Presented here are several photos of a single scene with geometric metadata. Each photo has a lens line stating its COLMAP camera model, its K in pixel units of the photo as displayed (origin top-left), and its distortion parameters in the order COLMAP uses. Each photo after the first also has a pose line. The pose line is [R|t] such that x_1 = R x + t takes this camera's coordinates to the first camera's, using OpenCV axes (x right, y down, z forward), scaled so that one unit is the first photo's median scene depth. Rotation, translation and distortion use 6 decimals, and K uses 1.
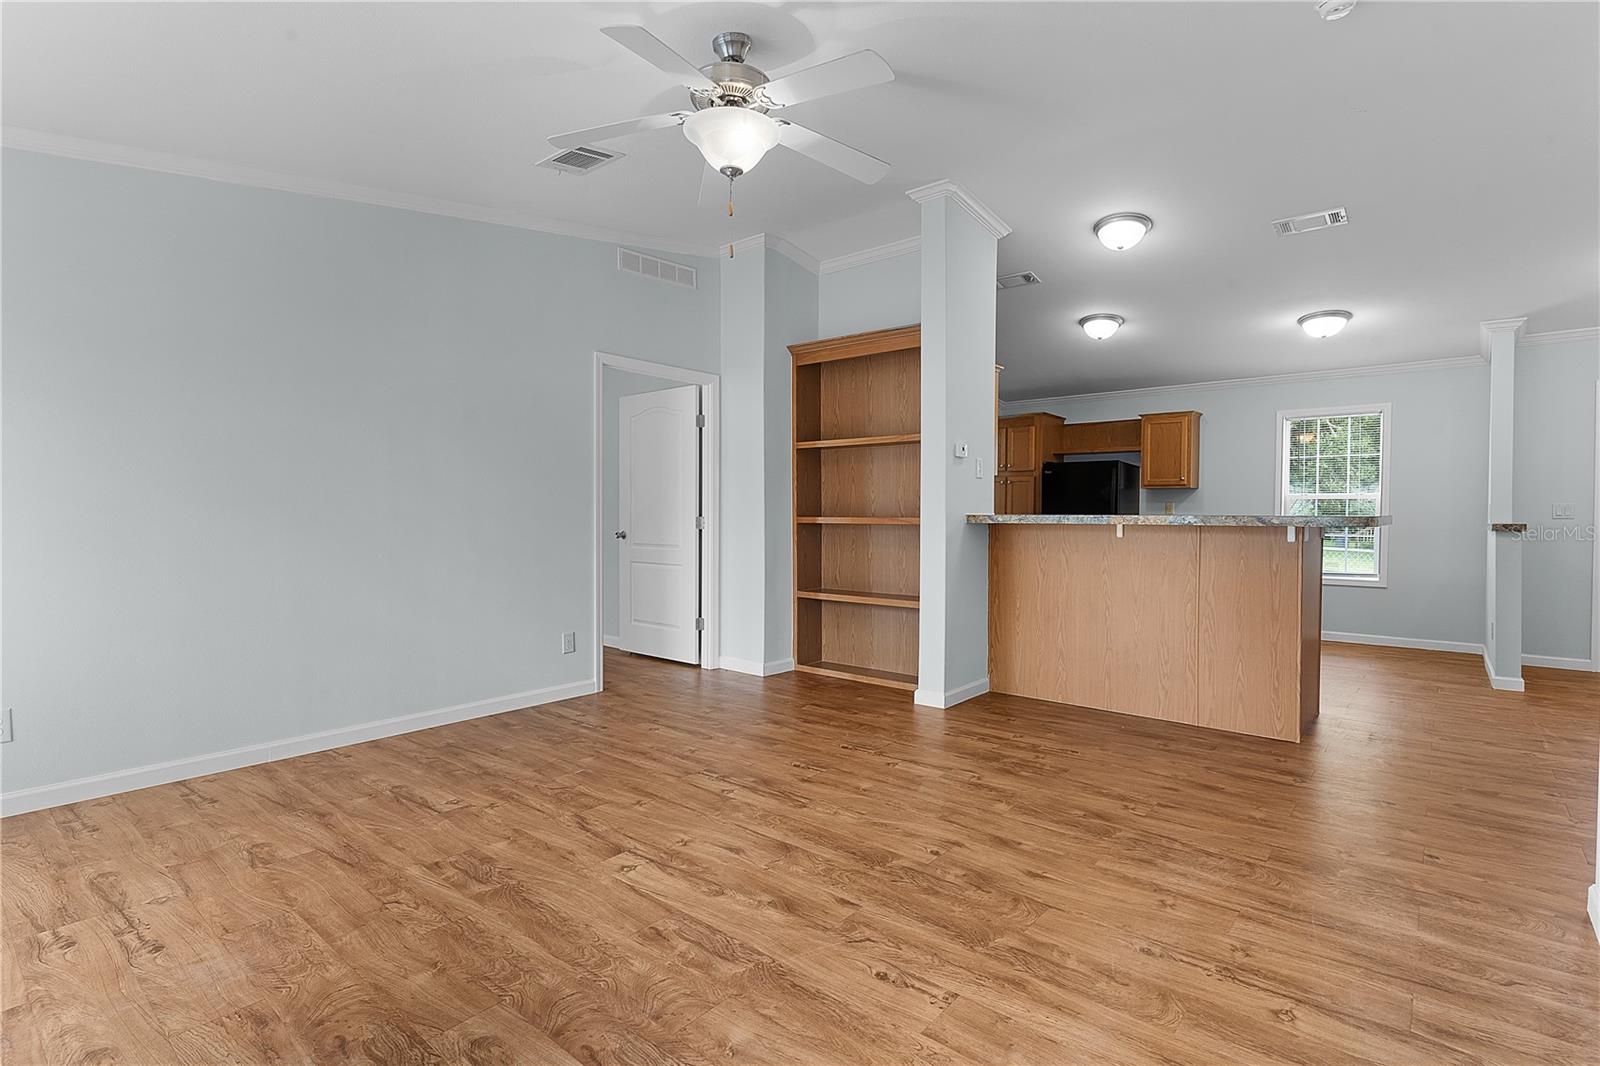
lens RADIAL K [[764.7, 0, 798.0], [0, 764.7, 525.1], [0, 0, 1]] dist [0.002511, 0.000398]
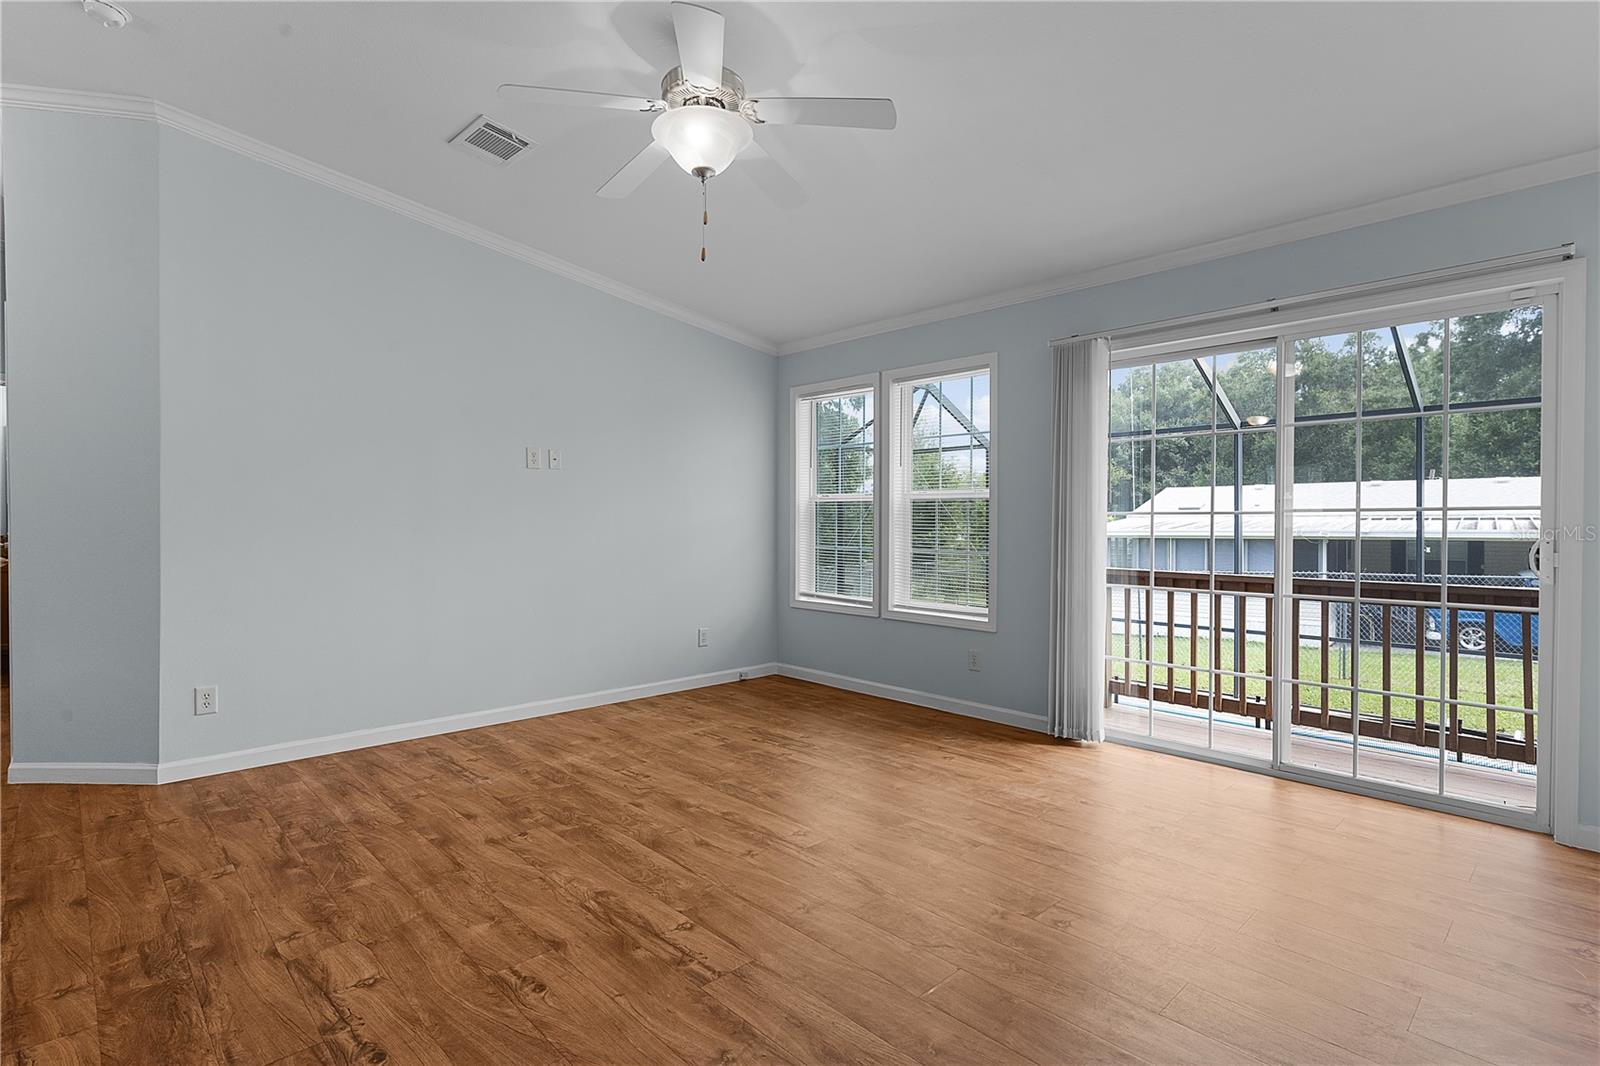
lens RADIAL K [[778.9, 0, 797.3], [0, 778.9, 506.8], [0, 0, 1]] dist [0.001386, -0.000097]
pose [[-0.994196, -0.004096, 0.107508, -0.293264], [-0.004562, 0.999981, -0.004085, -0.031661], [-0.107489, -0.004552, -0.994196, 1.857077]]
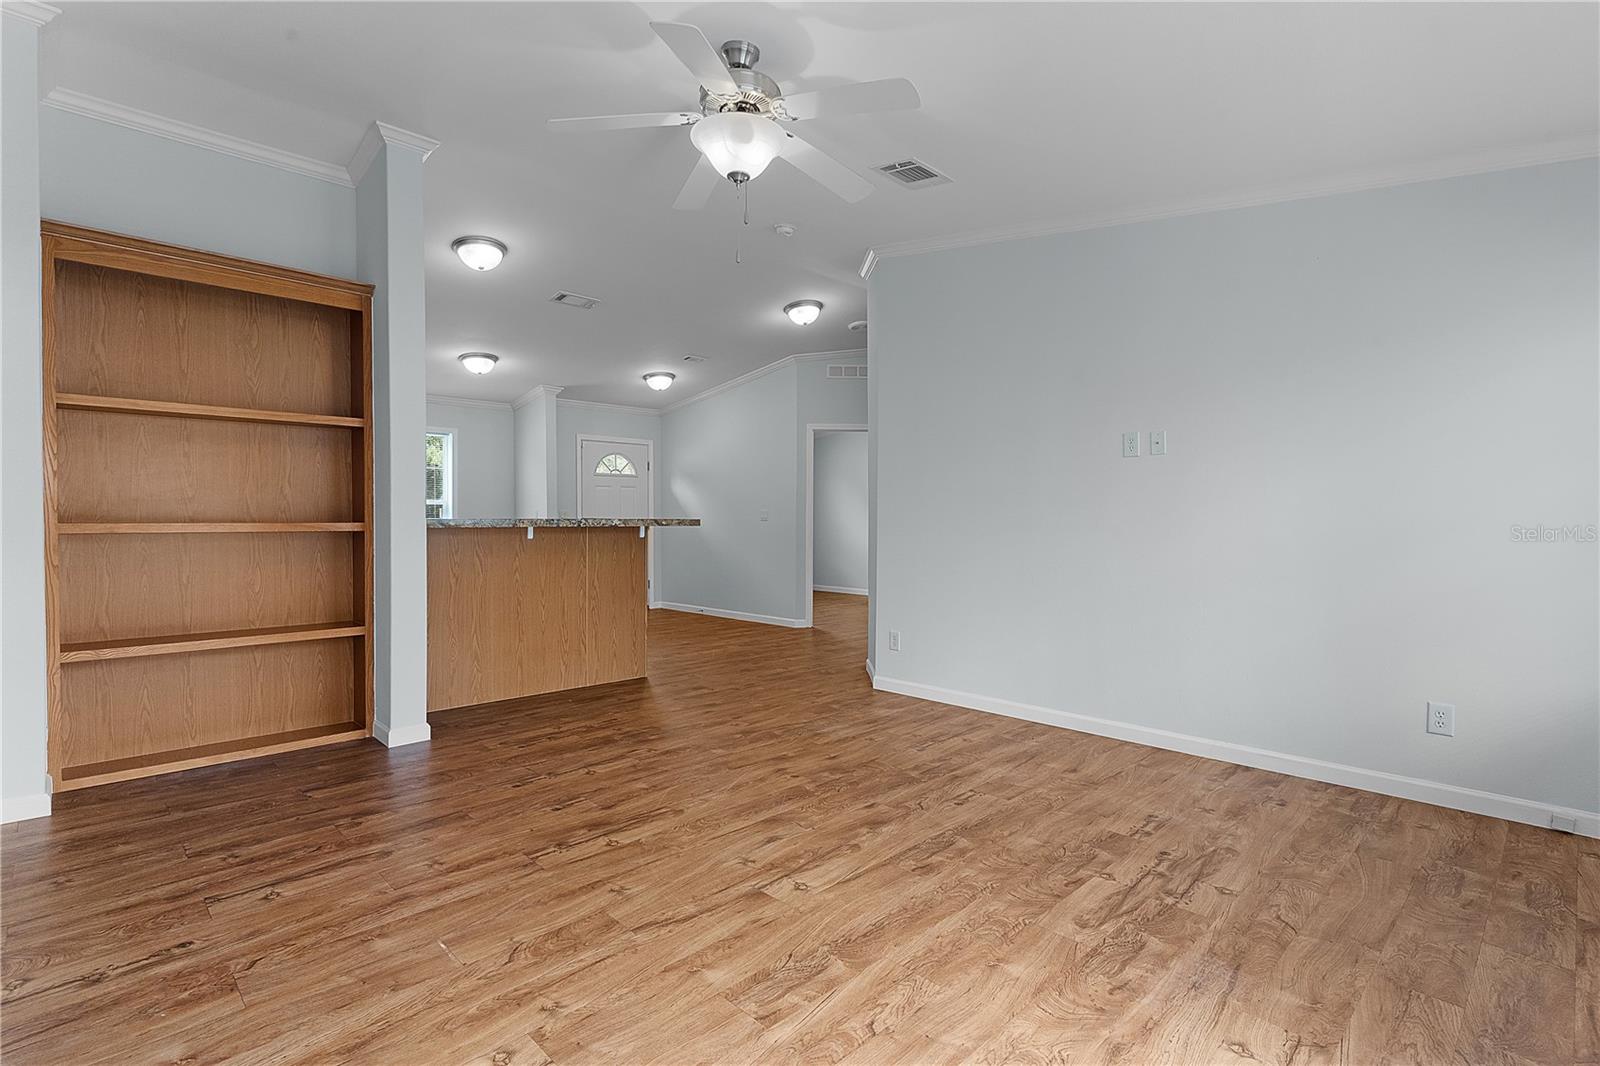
lens RADIAL K [[764.7, 0, 798.0], [0, 764.7, 525.1], [0, 0, 1]] dist [0.002511, 0.000398]
pose [[0.096891, -0.010316, 0.995242, -1.009411], [0.013805, 0.999864, 0.009019, -0.013024], [-0.995199, 0.012865, 0.097020, 0.775768]]
